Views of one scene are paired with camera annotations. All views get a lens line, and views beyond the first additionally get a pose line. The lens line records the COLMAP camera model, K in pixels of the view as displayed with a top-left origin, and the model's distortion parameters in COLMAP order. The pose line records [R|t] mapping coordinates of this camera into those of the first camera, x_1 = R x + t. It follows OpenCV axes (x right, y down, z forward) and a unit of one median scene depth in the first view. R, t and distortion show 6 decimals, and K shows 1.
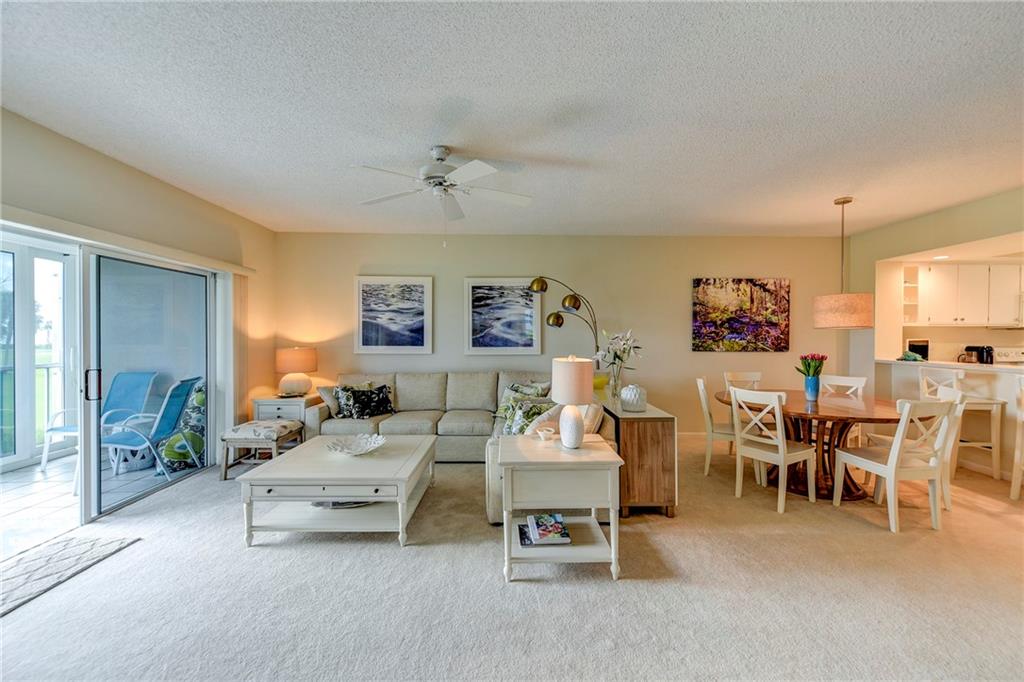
lens RADIAL K [[401.8, 0, 512.3], [0, 401.8, 338.4], [0, 0, 1]] dist [0.002251, -0.001306]
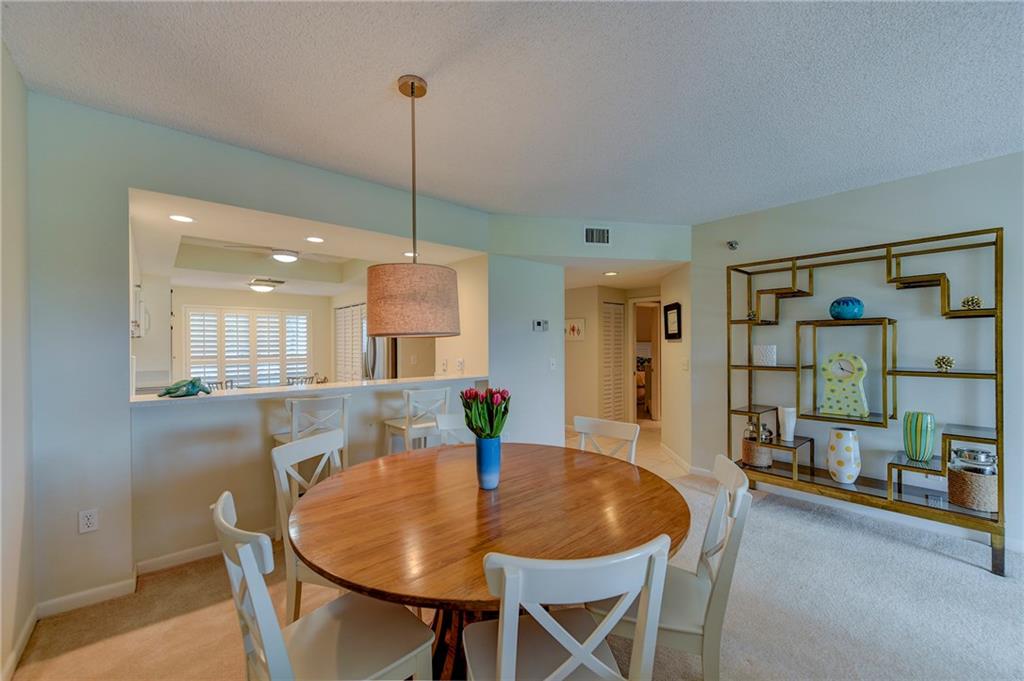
lens RADIAL K [[405.9, 0, 512.0], [0, 405.9, 340.5], [0, 0, 1]] dist [-0.000972, -0.000267]
pose [[-0.646117, 0.008311, 0.763194, 0.270596], [0.009659, 0.999950, -0.002712, -0.011411], [-0.763178, 0.005620, -0.646164, 0.966657]]
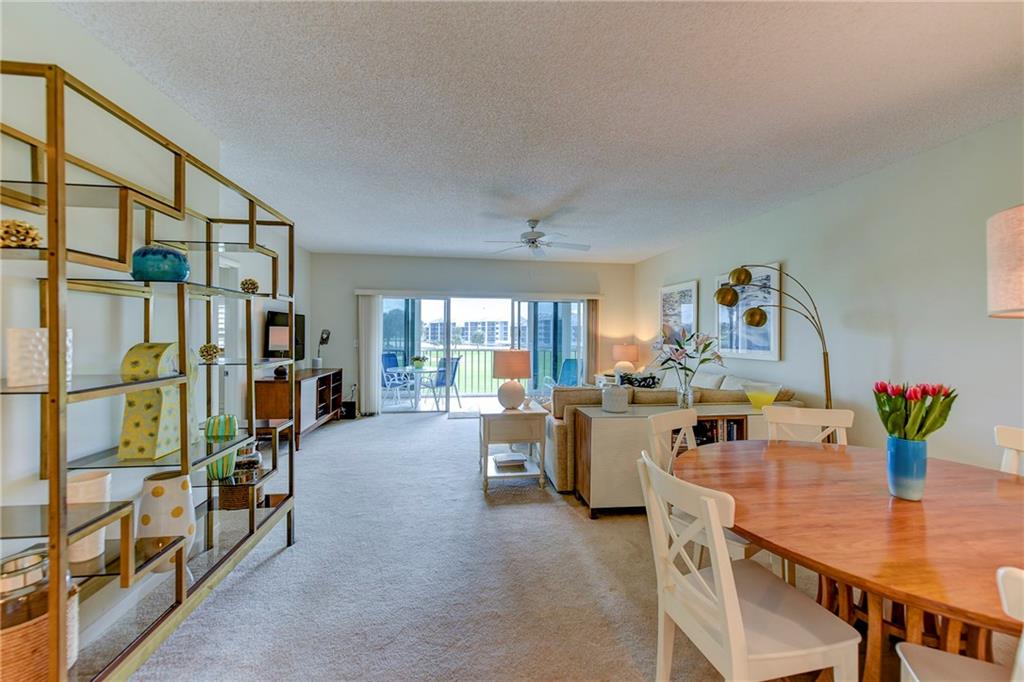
lens RADIAL K [[401.8, 0, 512.3], [0, 401.8, 338.4], [0, 0, 1]] dist [0.002251, -0.001306]
pose [[0.119730, 0.007840, -0.992776, 0.818755], [-0.017511, 0.999830, 0.005784, 0.001406], [0.992652, 0.016692, 0.119847, 0.411681]]
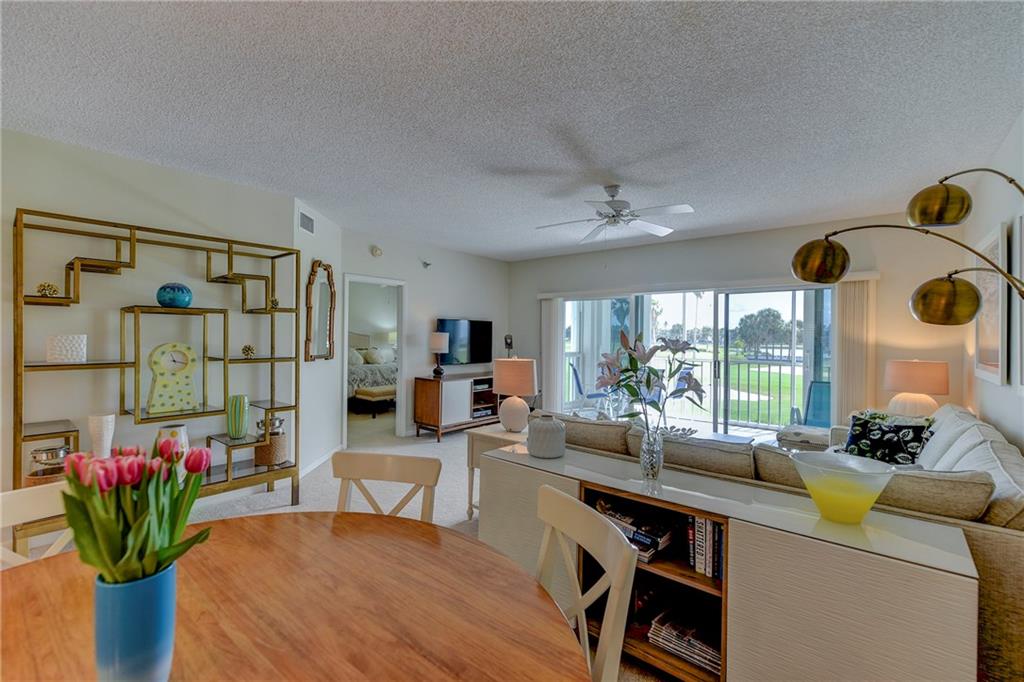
lens RADIAL K [[445.1, 0, 511.4], [0, 445.1, 337.2], [0, 0, 1]] dist [-0.000800, -0.000113]
pose [[-0.662148, -0.005718, -0.749351, 0.583874], [-0.017020, 0.999828, 0.007410, -0.010862], [0.749179, 0.017660, -0.662132, 0.948690]]
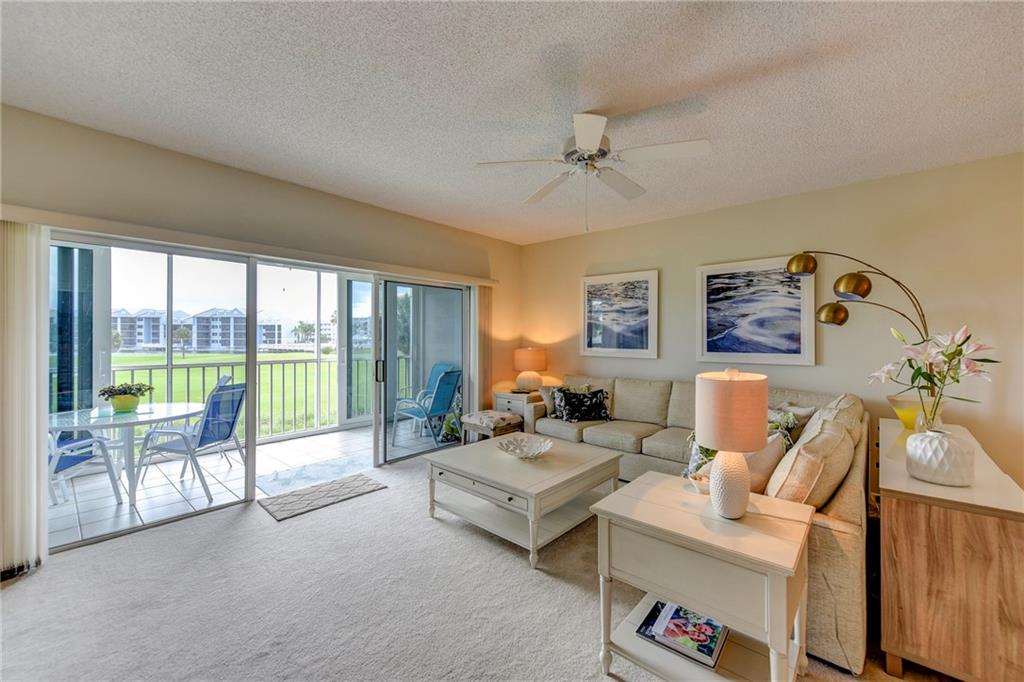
lens RADIAL K [[401.8, 0, 512.3], [0, 401.8, 338.4], [0, 0, 1]] dist [0.002251, -0.001306]
pose [[0.736916, 0.003115, -0.675977, 0.162278], [-0.006373, 0.999977, -0.002340, -0.000908], [0.675954, 0.006033, 0.736919, 0.154118]]
